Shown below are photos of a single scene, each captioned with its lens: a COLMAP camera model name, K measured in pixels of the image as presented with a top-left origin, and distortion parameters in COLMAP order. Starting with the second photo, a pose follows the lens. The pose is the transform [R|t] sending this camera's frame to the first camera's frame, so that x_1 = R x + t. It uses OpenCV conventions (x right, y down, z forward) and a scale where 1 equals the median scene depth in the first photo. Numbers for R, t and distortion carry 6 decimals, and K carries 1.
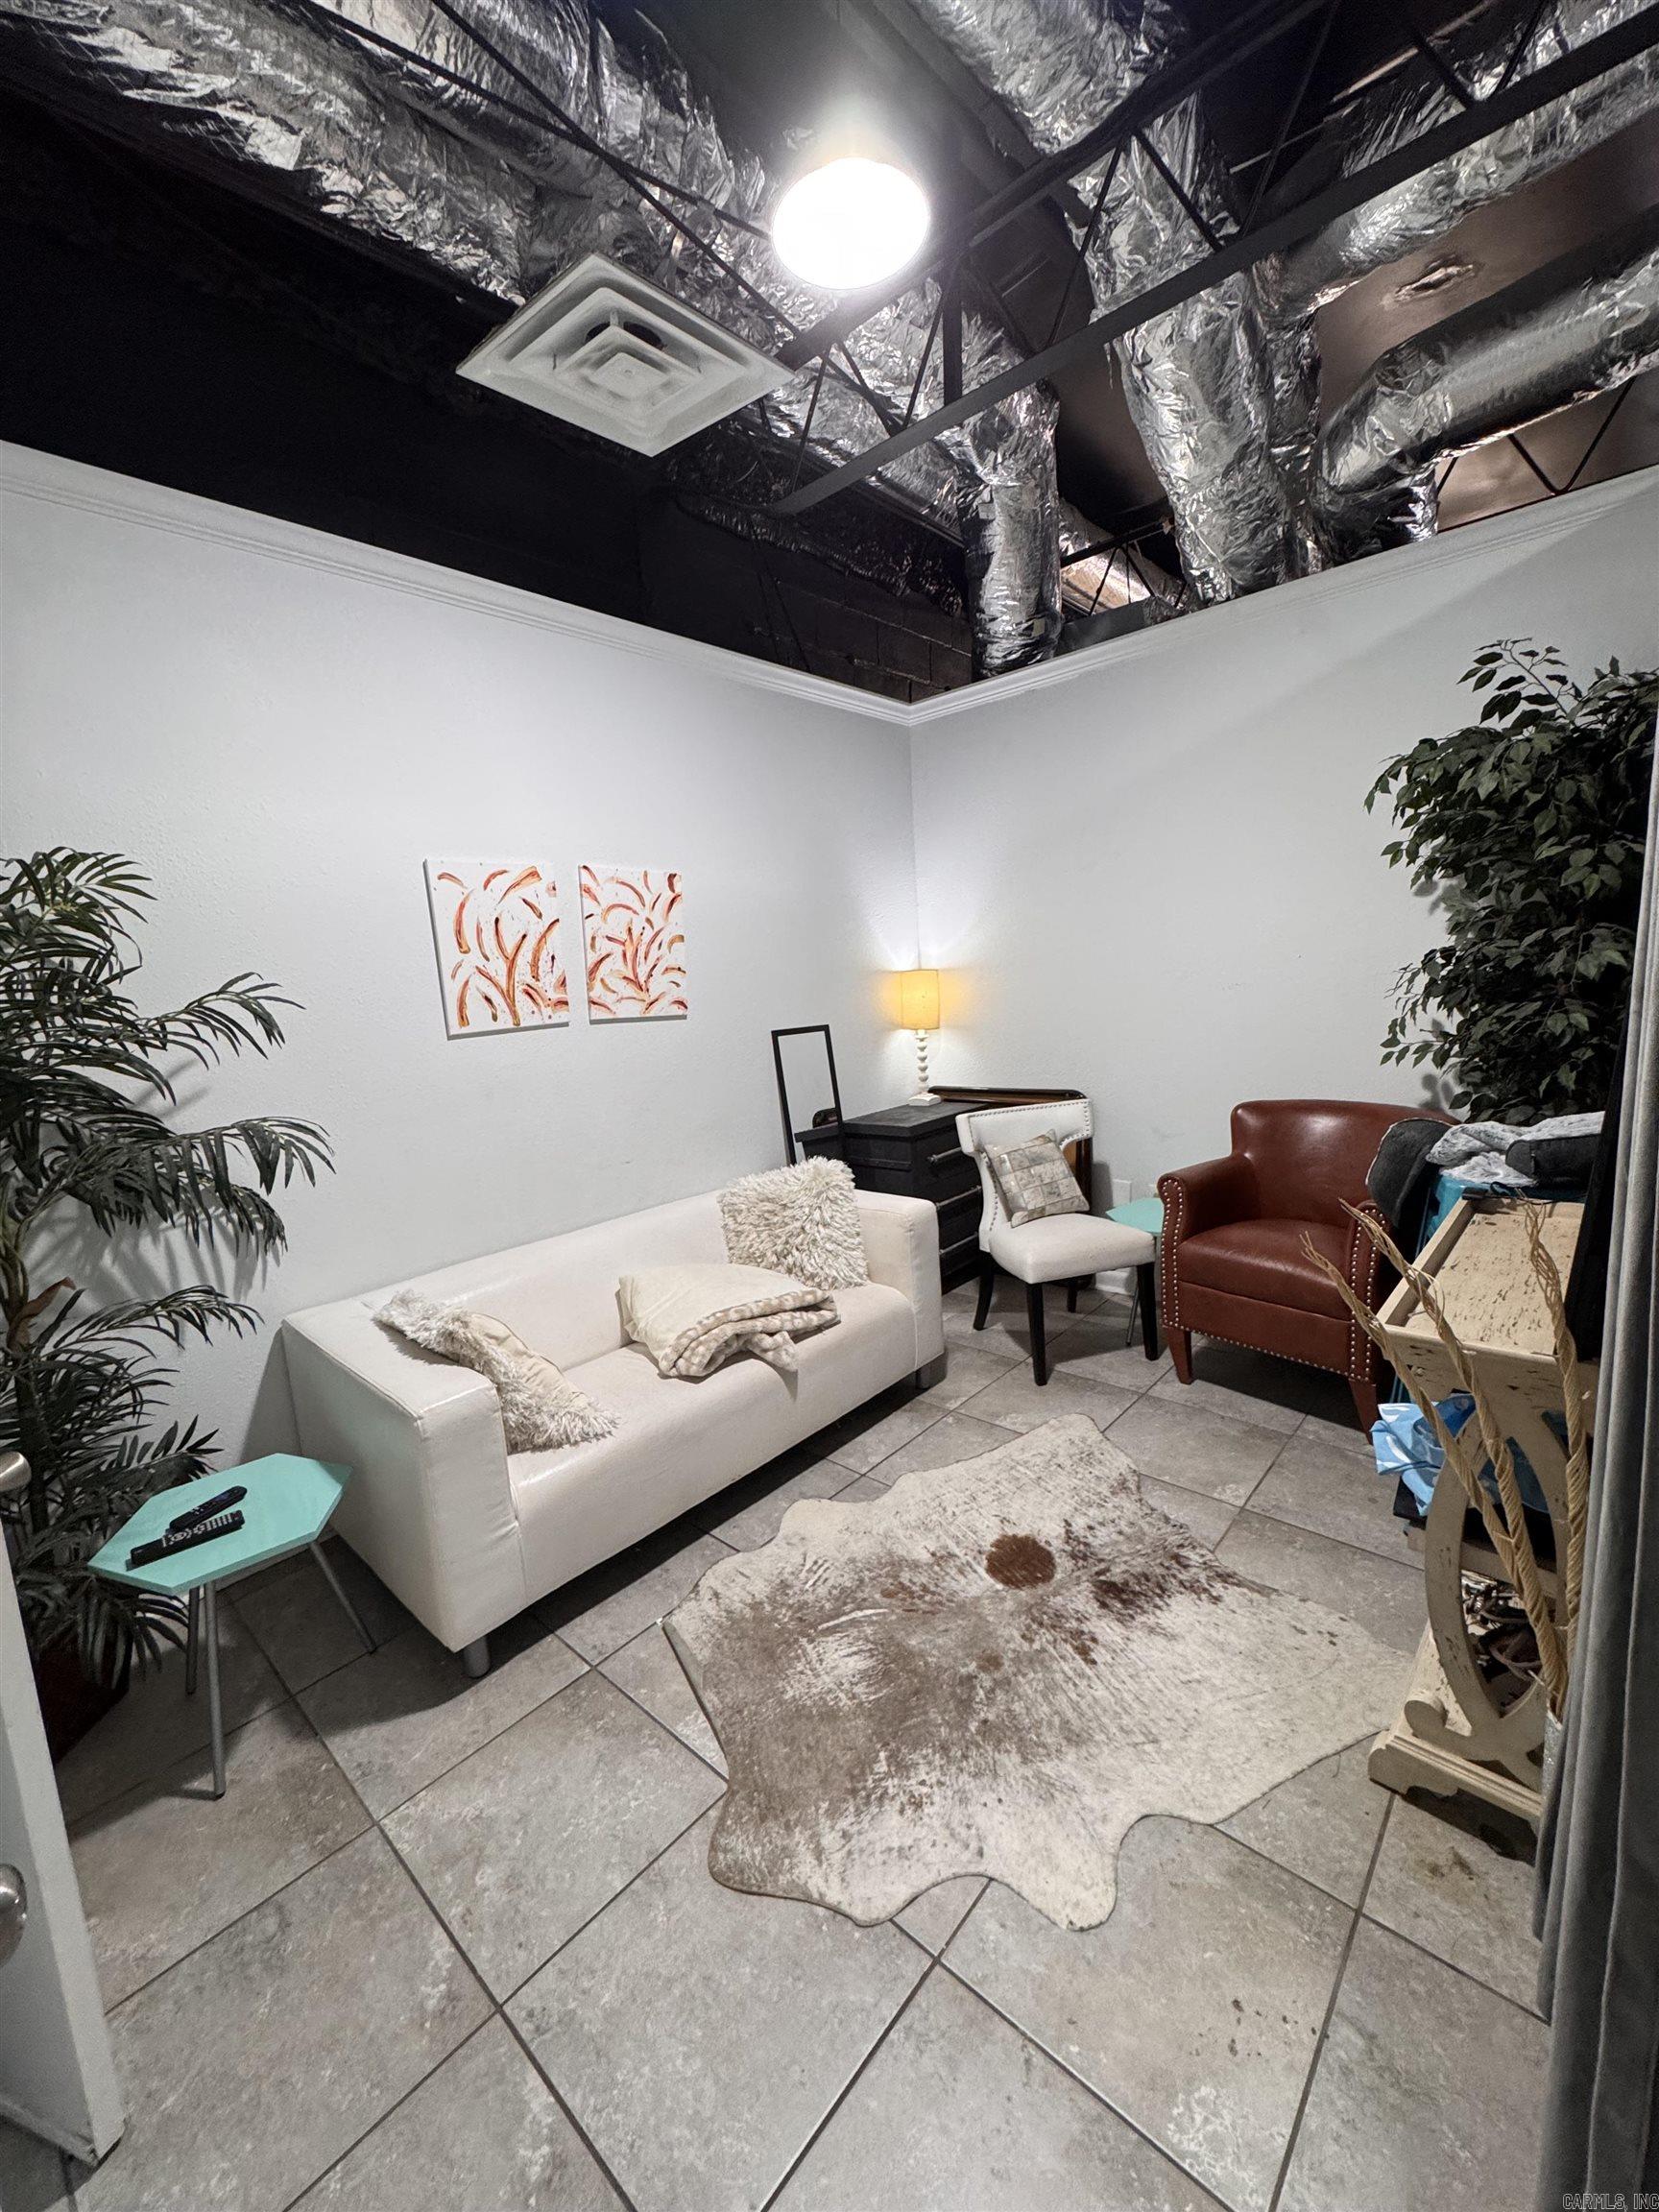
lens RADIAL K [[887.4, 0, 832.5], [0, 887.4, 1109.2], [0, 0, 1]] dist [-0.002321, 0.000359]
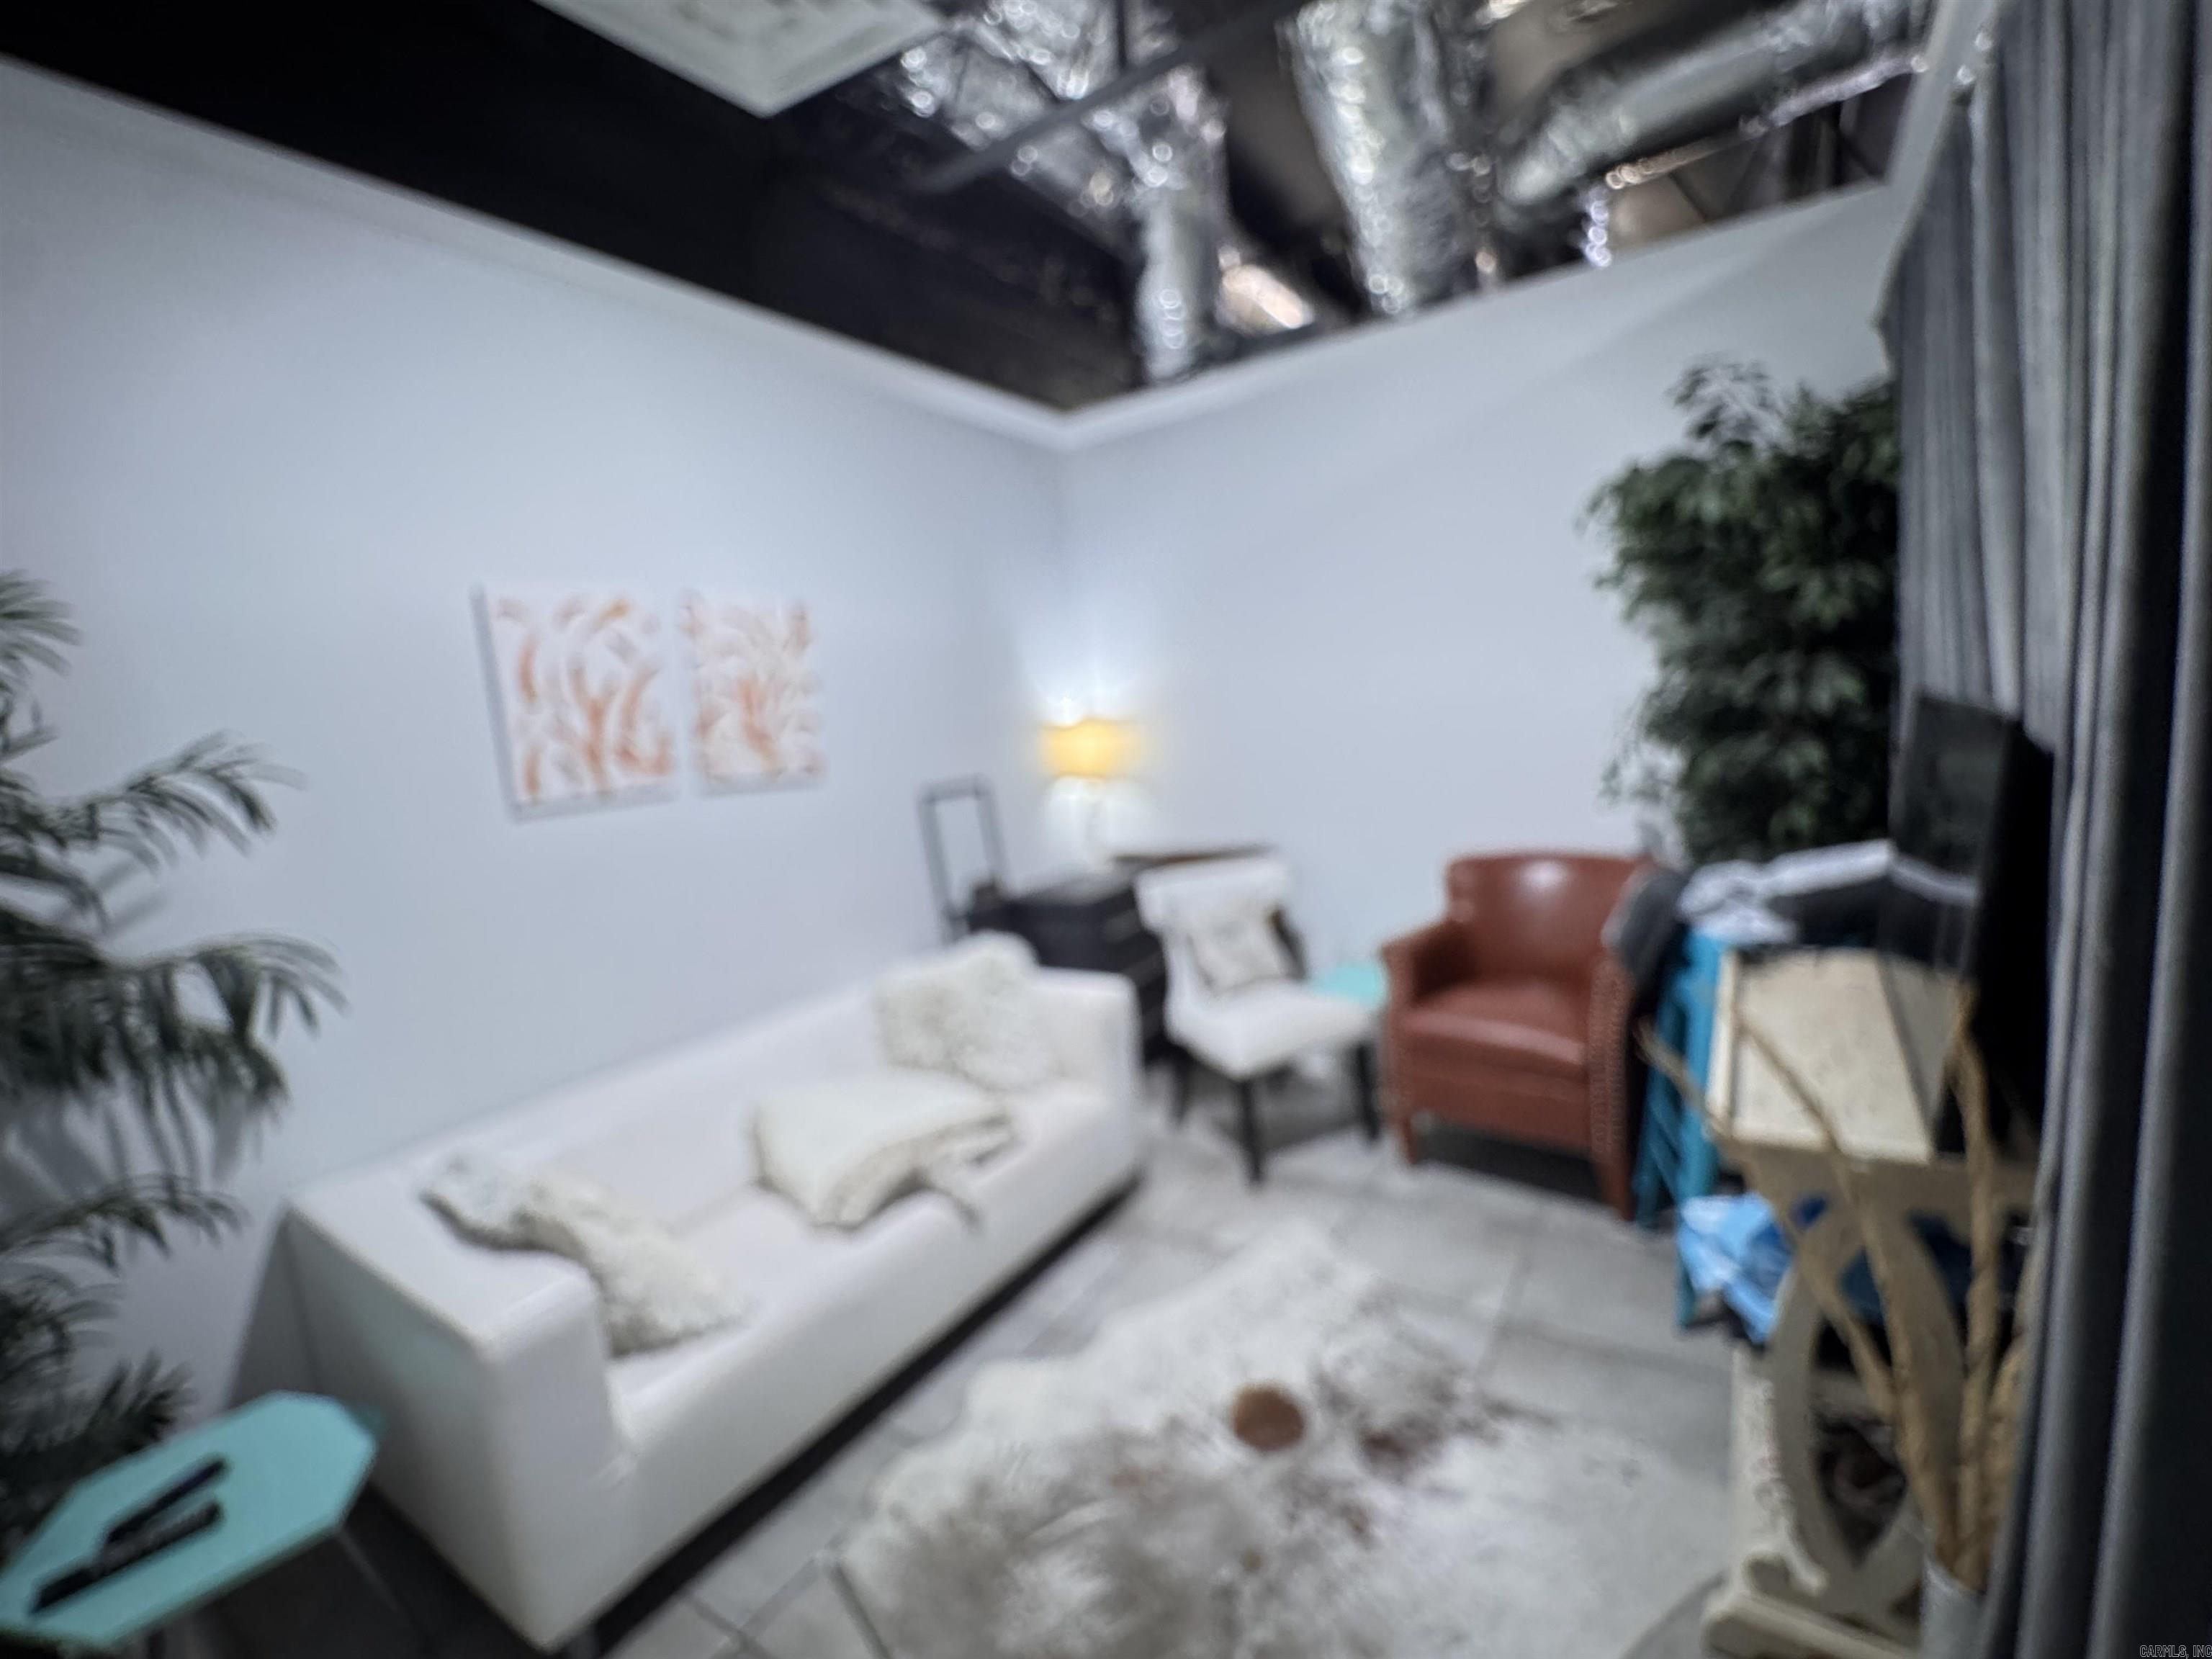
lens RADIAL K [[954.7, 0, 1104.7], [0, 954.7, 830.9], [0, 0, 1]] dist [-0.014056, -0.000058]
pose [[0.988460, -0.036601, 0.146991, -0.047676], [0.042262, 0.998473, -0.035573, -0.016383], [-0.145465, 0.041375, 0.988498, 0.110207]]
